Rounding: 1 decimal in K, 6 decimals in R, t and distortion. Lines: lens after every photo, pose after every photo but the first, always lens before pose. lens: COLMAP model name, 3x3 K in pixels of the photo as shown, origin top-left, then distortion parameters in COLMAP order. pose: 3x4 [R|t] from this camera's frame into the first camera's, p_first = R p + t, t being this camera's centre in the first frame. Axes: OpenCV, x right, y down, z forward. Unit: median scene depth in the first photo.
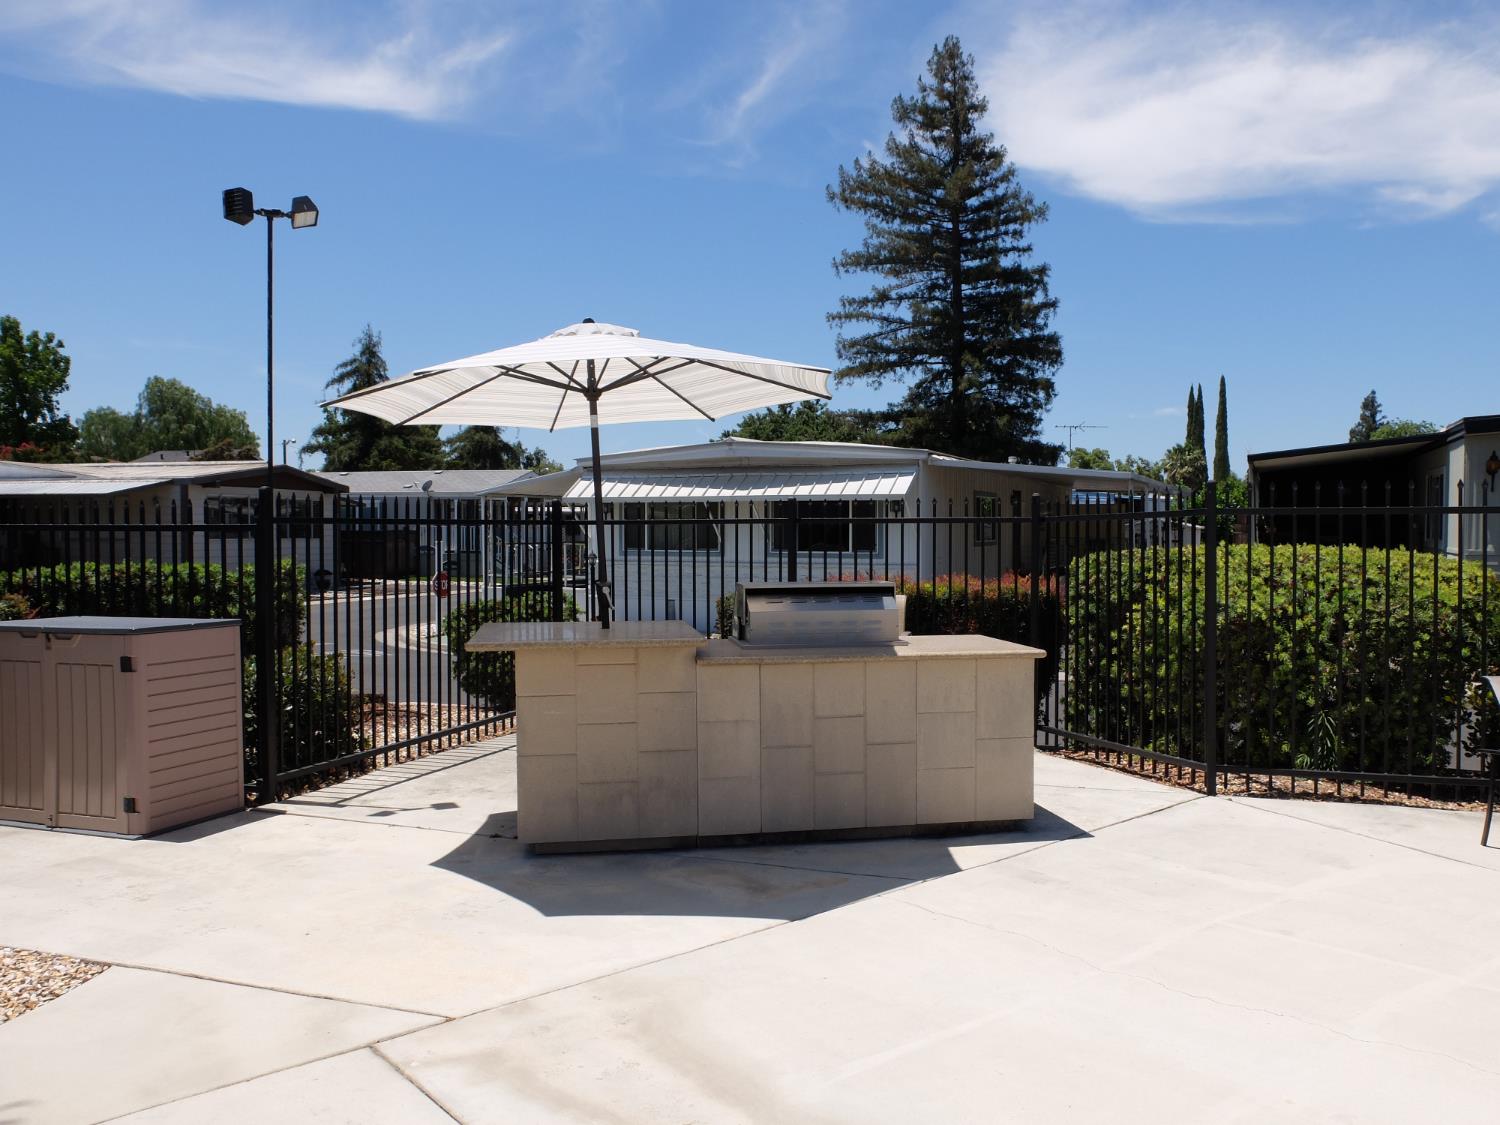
lens RADIAL K [[1279.8, 0, 750.3], [0, 1279.8, 524.7], [0, 0, 1]] dist [-0.045870, 0.046016]
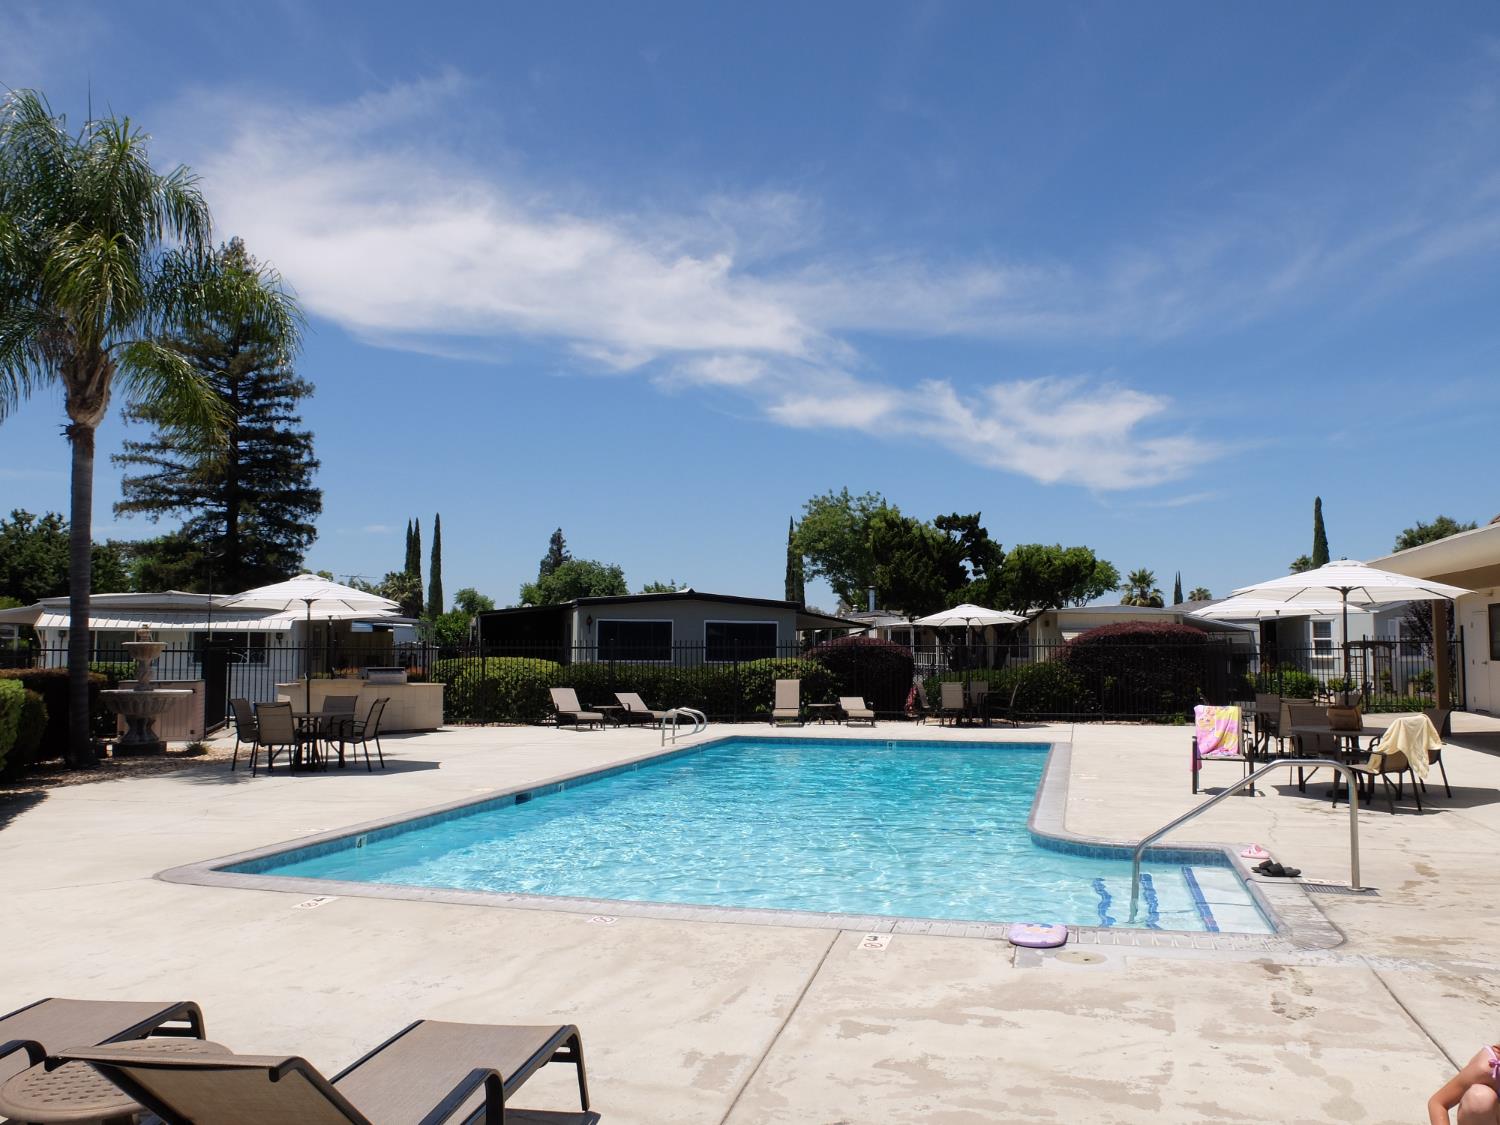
lens RADIAL K [[1264.1, 0, 750.0], [0, 1264.1, 562.5], [0, 0, 1]] dist [-0.007735, 0.068790]
pose [[0.822352, 0.045249, 0.567178, -0.109321], [-0.009828, 0.997814, -0.065355, -0.000917], [-0.568895, 0.048171, 0.820998, -0.250377]]
